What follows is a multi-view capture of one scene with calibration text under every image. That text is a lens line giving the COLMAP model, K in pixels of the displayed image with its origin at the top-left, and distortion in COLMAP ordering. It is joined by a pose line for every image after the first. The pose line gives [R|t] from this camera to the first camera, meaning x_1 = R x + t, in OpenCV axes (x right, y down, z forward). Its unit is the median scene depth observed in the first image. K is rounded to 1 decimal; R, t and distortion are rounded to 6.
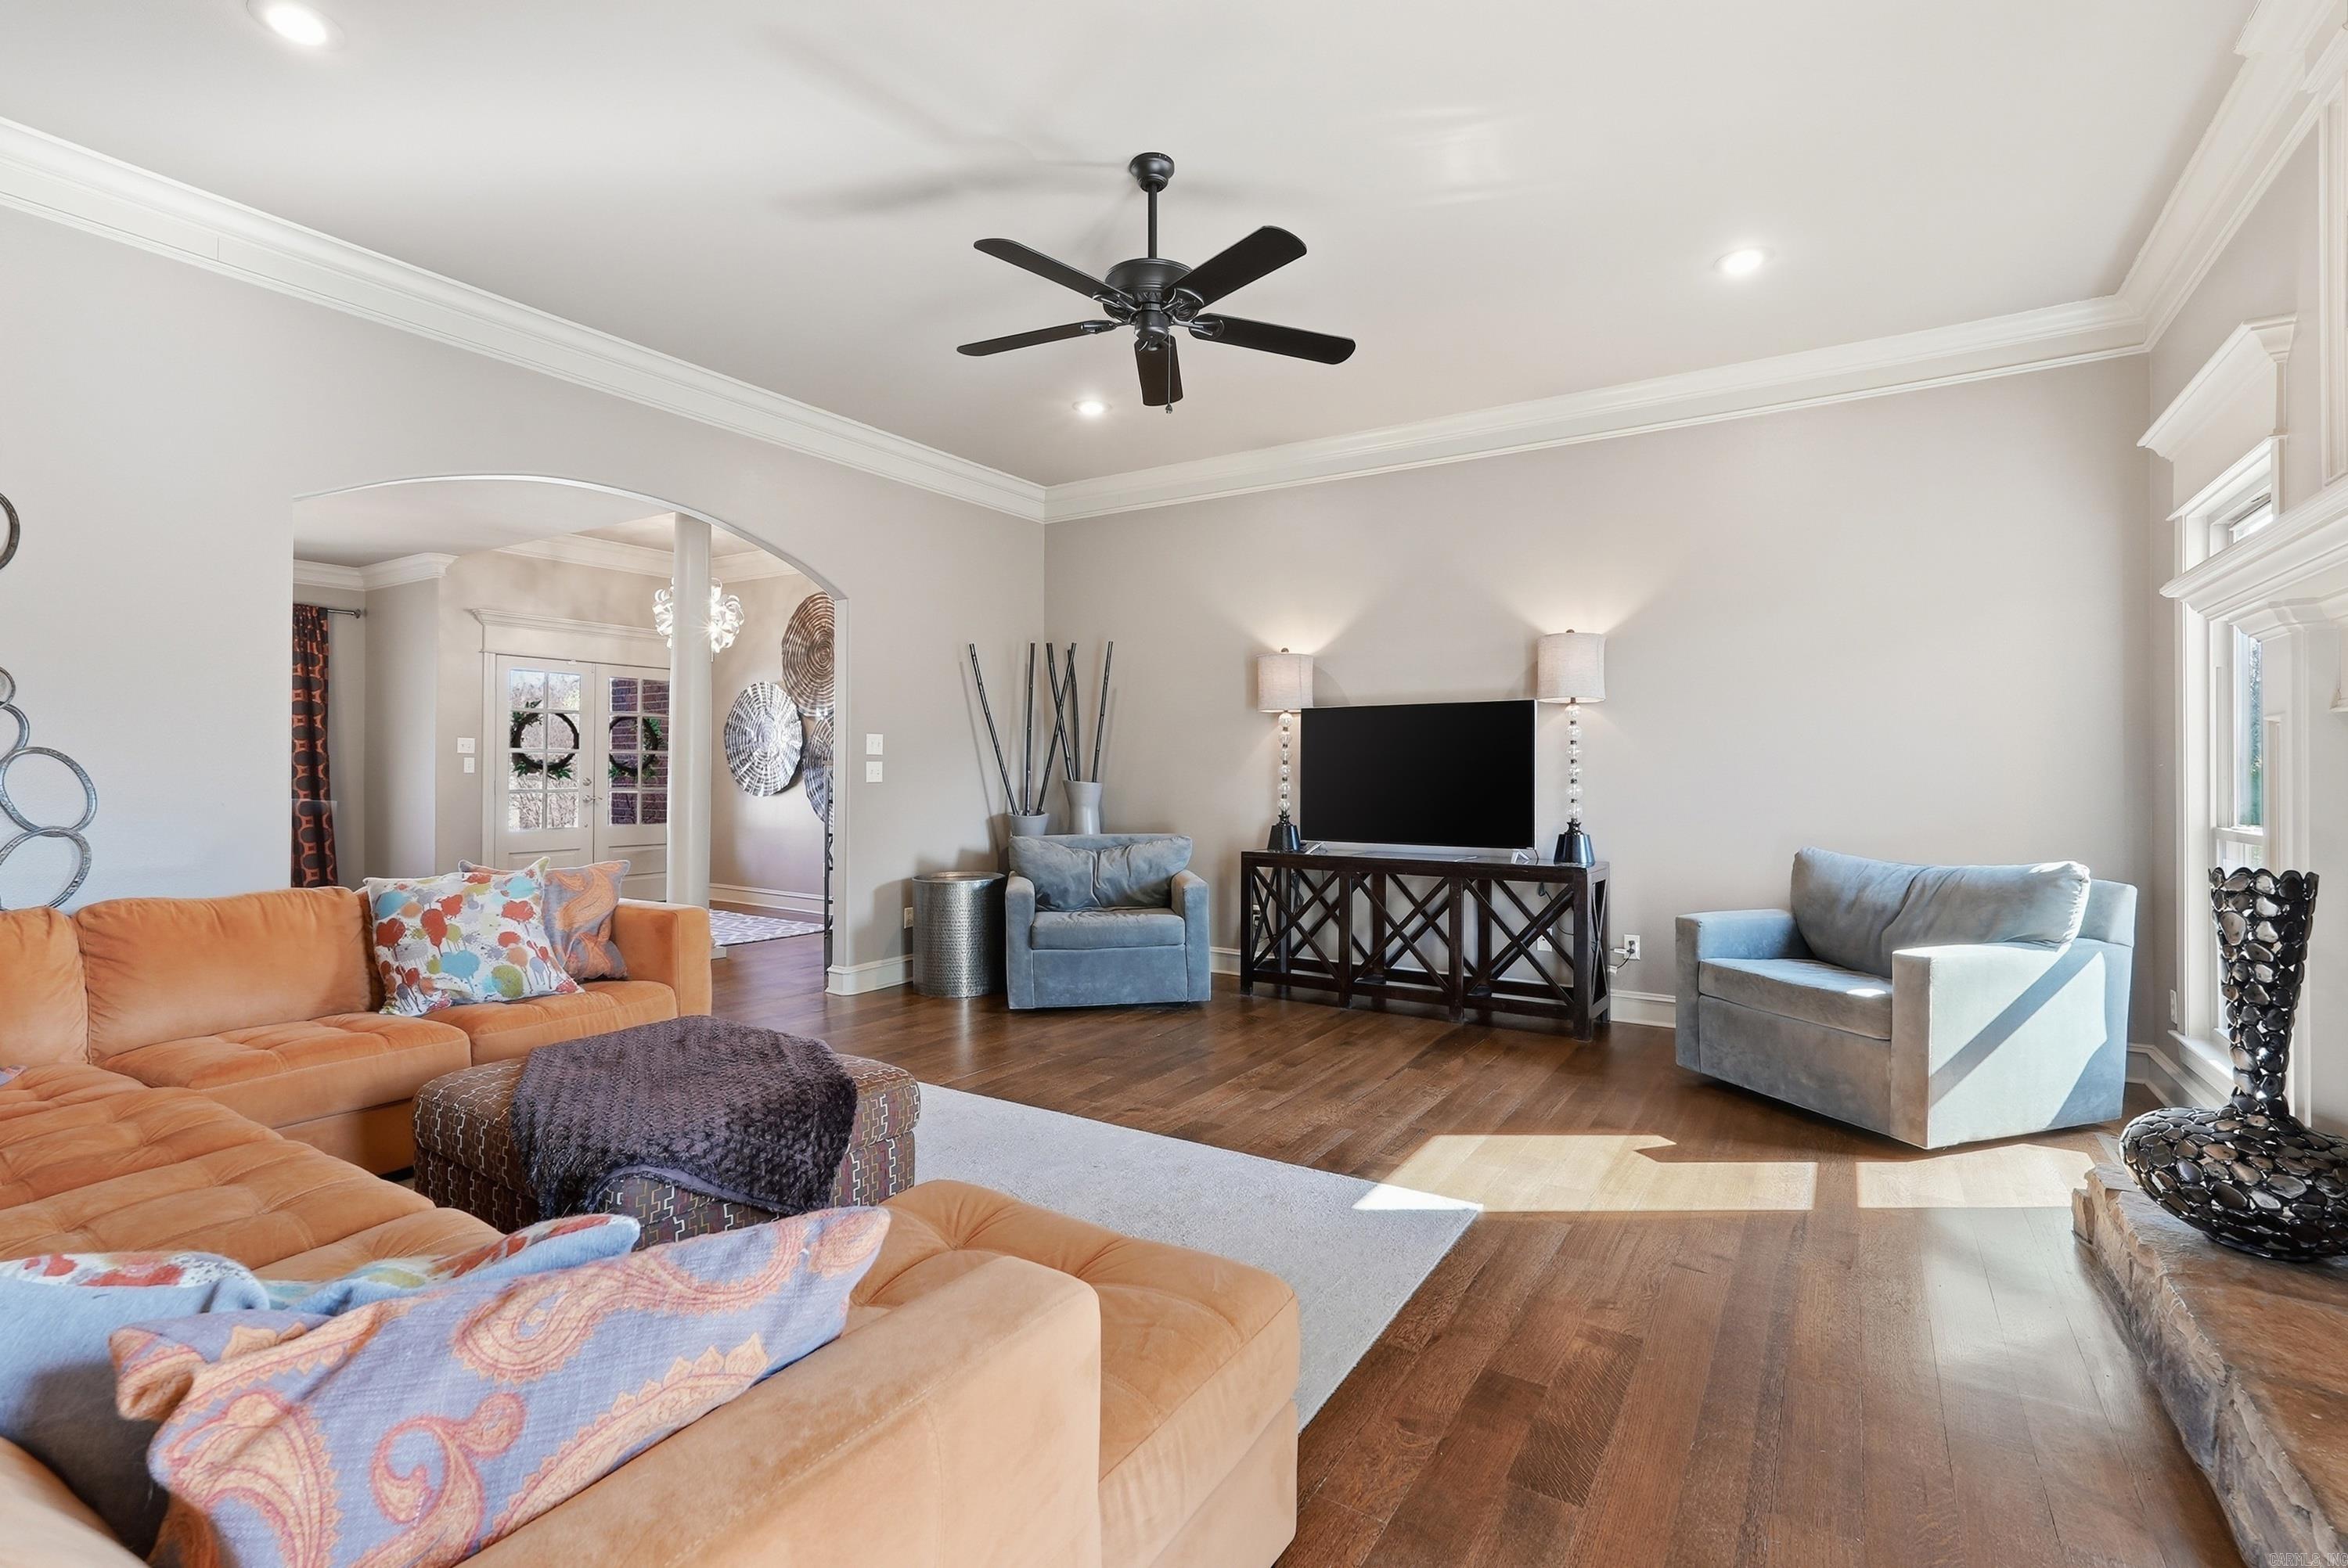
lens RADIAL K [[1052.8, 0, 1172.7], [0, 1052.8, 754.0], [0, 0, 1]] dist [-0.011121, 0.004901]
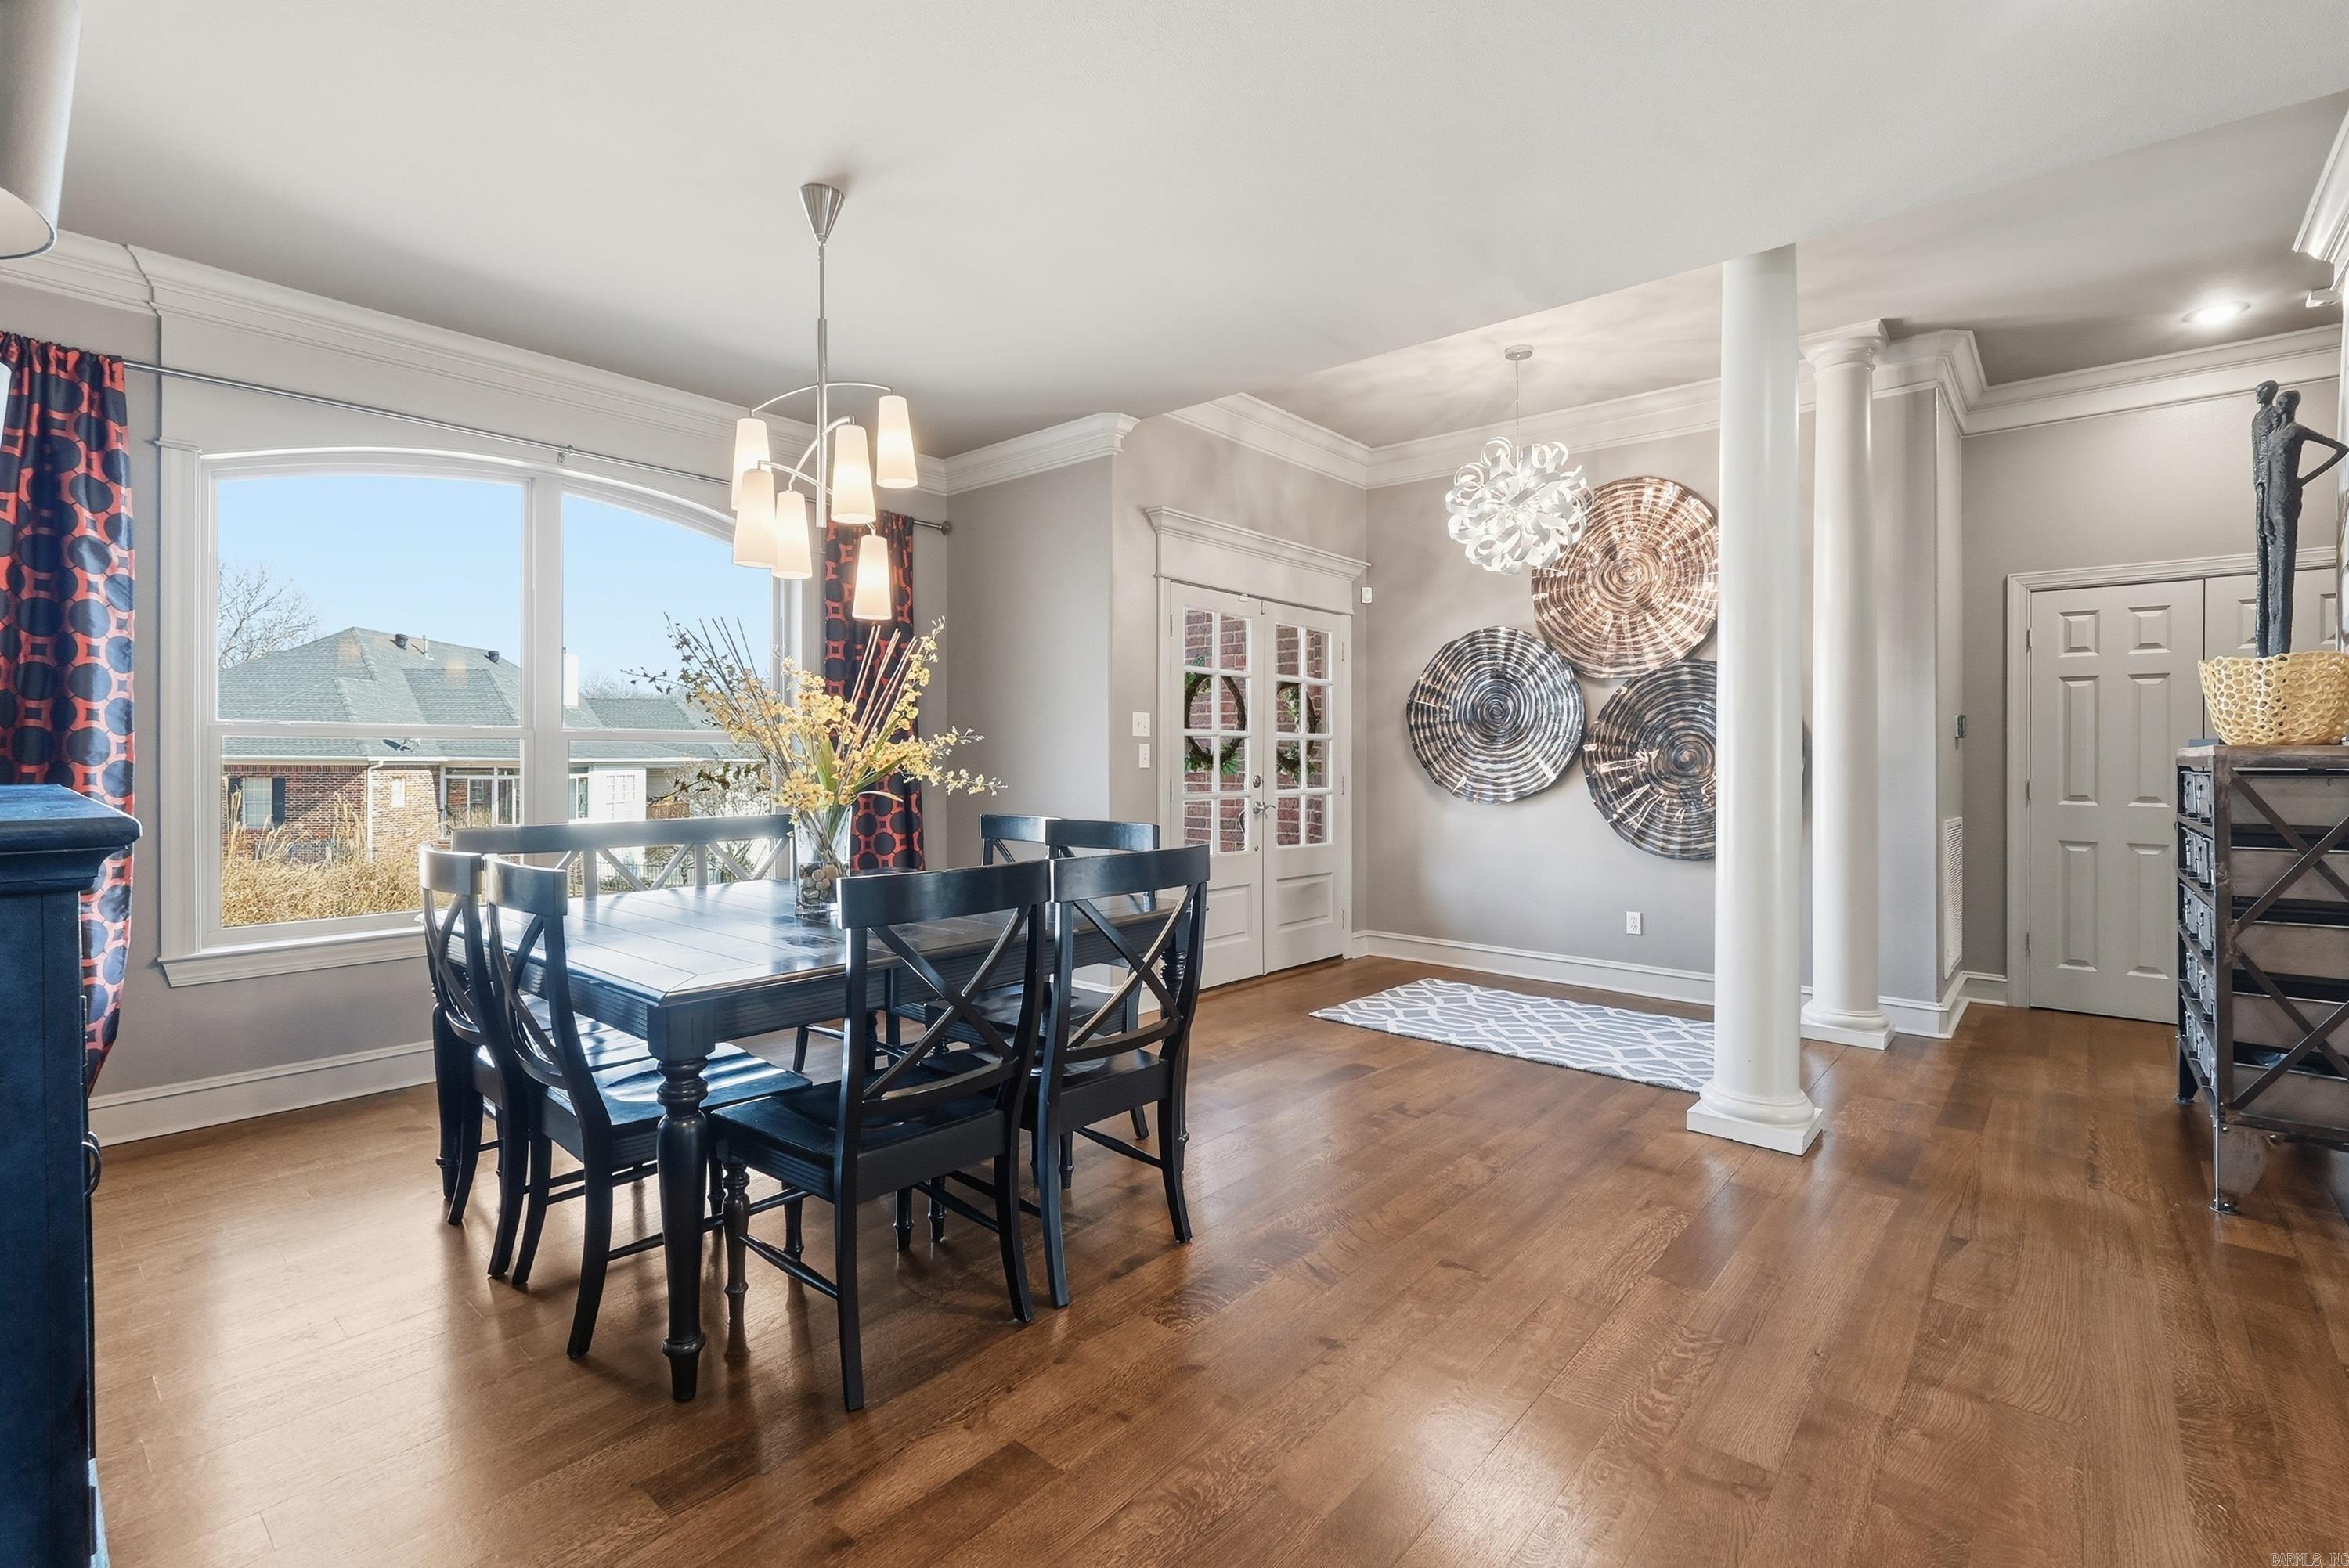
lens RADIAL K [[1053.3, 0, 1176.8], [0, 1053.3, 763.3], [0, 0, 1]] dist [-0.011121, 0.004901]
pose [[0.985421, 0.000158, -0.170131, -0.485887], [0.002313, 0.999895, 0.014325, 0.005765], [0.170116, -0.014510, 0.985317, 0.338644]]
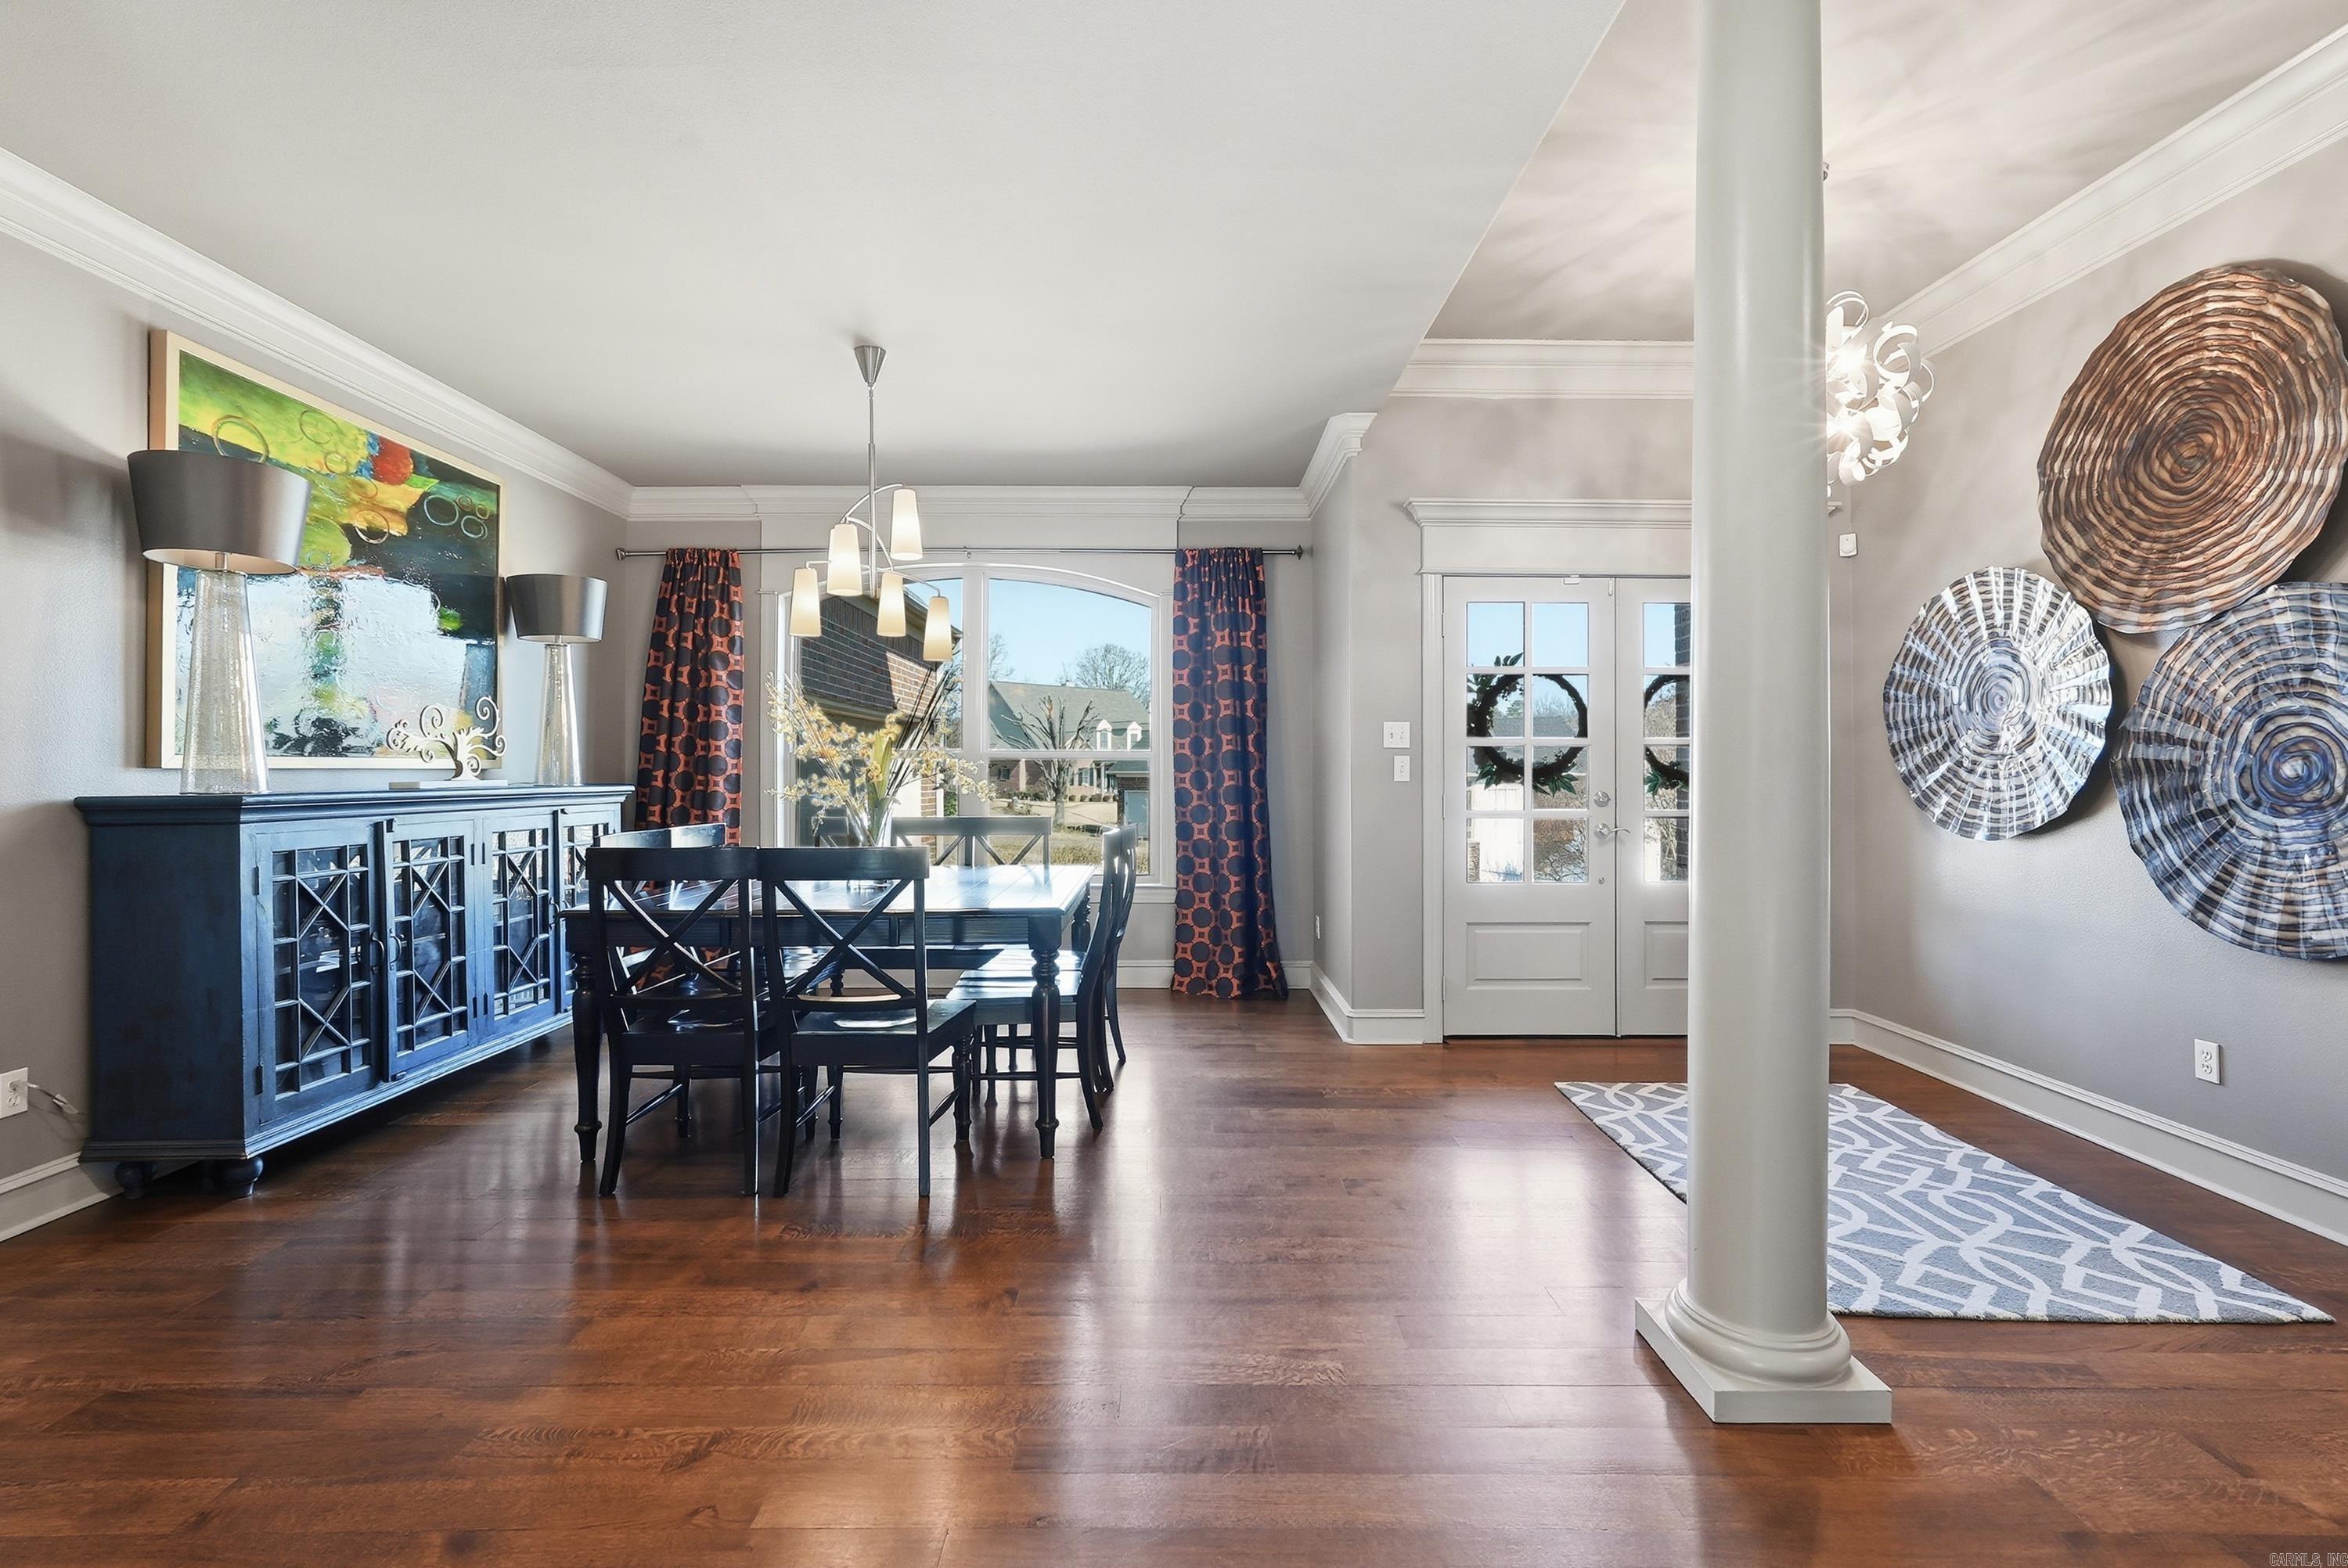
lens RADIAL K [[1052.8, 0, 1170.2], [0, 1052.8, 768.1], [0, 0, 1]] dist [-0.011121, 0.004901]
pose [[0.531419, -0.005337, -0.847092, -0.214399], [0.009790, 0.999952, -0.000159, 0.008492], [0.847052, -0.008209, 0.531446, 0.514916]]
